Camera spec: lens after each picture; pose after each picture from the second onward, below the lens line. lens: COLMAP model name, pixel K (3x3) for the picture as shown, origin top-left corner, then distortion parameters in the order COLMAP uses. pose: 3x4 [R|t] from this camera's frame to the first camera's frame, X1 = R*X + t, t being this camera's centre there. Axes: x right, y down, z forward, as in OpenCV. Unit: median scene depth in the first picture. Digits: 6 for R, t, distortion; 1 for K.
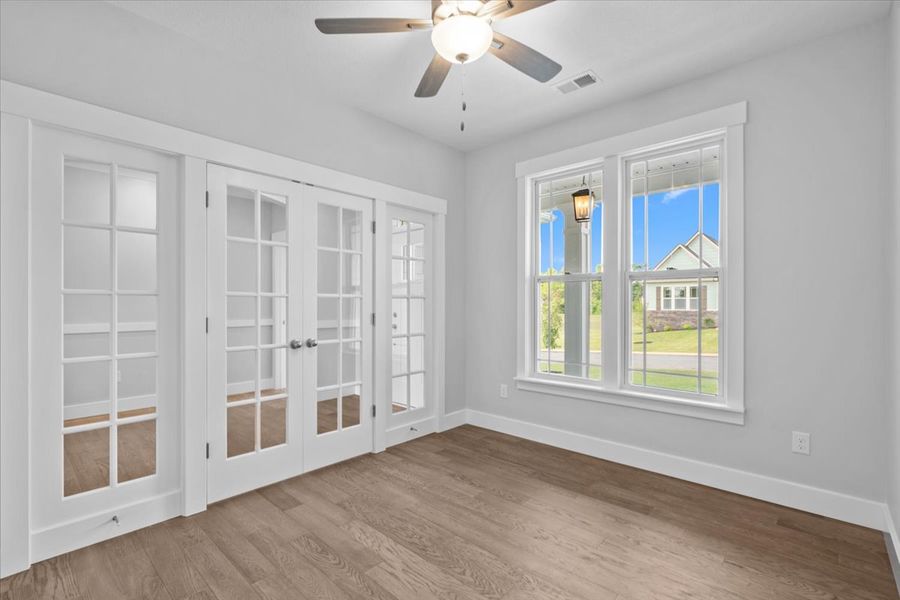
lens RADIAL K [[406.4, 0, 449.5], [0, 406.4, 305.0], [0, 0, 1]] dist [-0.002283, -0.000683]
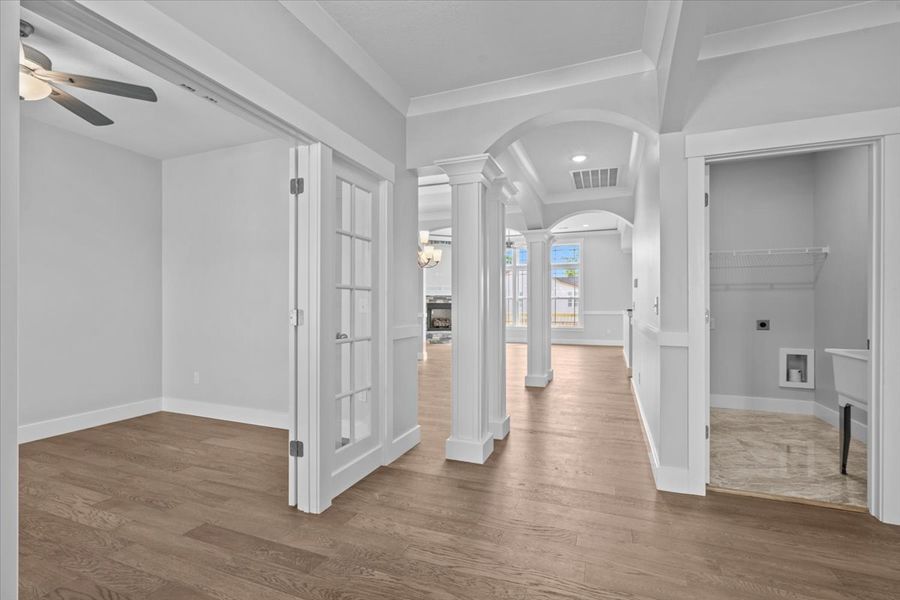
lens RADIAL K [[406.4, 0, 449.5], [0, 406.4, 305.0], [0, 0, 1]] dist [-0.002283, -0.000683]
pose [[-0.935716, 0.002019, -0.352749, -0.665391], [0.002687, 0.999995, -0.001403, 0.028695], [0.352745, -0.002261, -0.935717, 2.260522]]
